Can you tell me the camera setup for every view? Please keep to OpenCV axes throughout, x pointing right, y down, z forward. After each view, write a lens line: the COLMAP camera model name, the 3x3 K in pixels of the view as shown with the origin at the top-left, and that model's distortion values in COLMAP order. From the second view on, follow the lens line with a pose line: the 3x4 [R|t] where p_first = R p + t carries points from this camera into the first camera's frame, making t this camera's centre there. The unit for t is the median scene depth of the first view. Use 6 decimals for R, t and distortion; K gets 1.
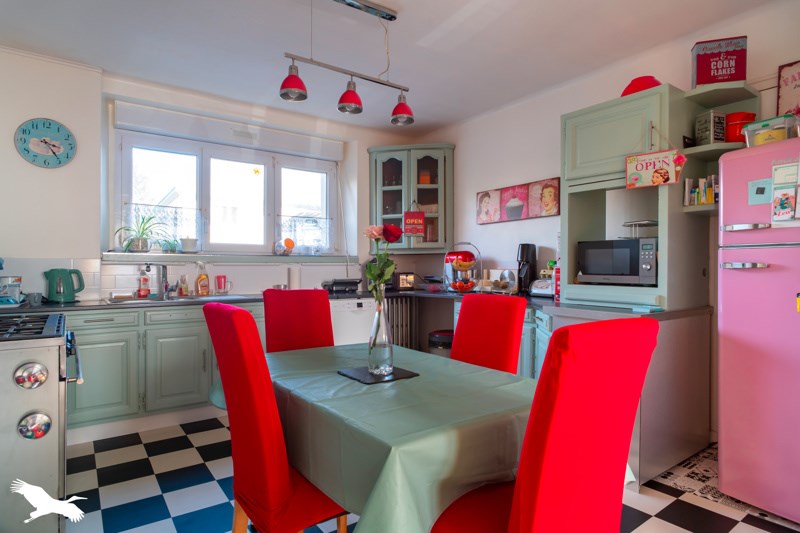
lens RADIAL K [[448.9, 0, 400.0], [0, 448.9, 266.5], [0, 0, 1]] dist [0.023359, -0.000596]
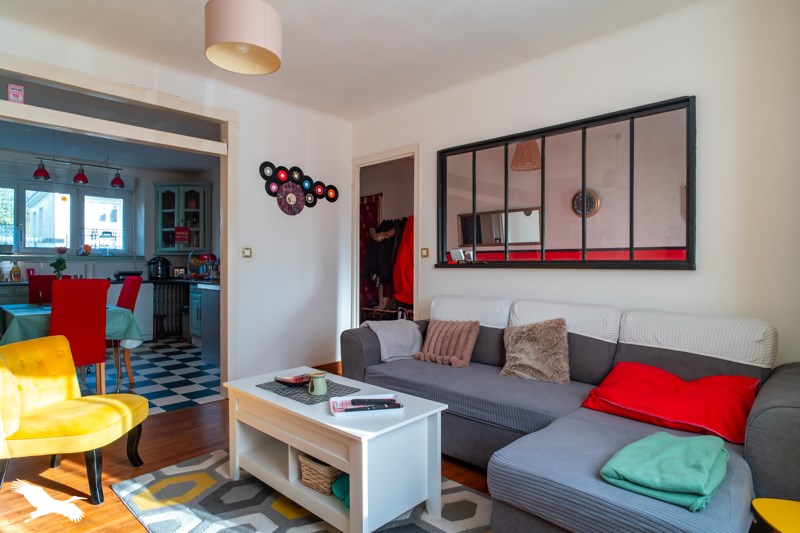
lens RADIAL K [[450.4, 0, 400.0], [0, 450.4, 266.5], [0, 0, 1]] dist [-0.001347, -0.000275]
pose [[0.983097, -0.001577, 0.183079, 0.474113], [0.000782, 0.999990, 0.004416, 0.005625], [-0.183084, -0.004198, 0.983088, -0.628056]]
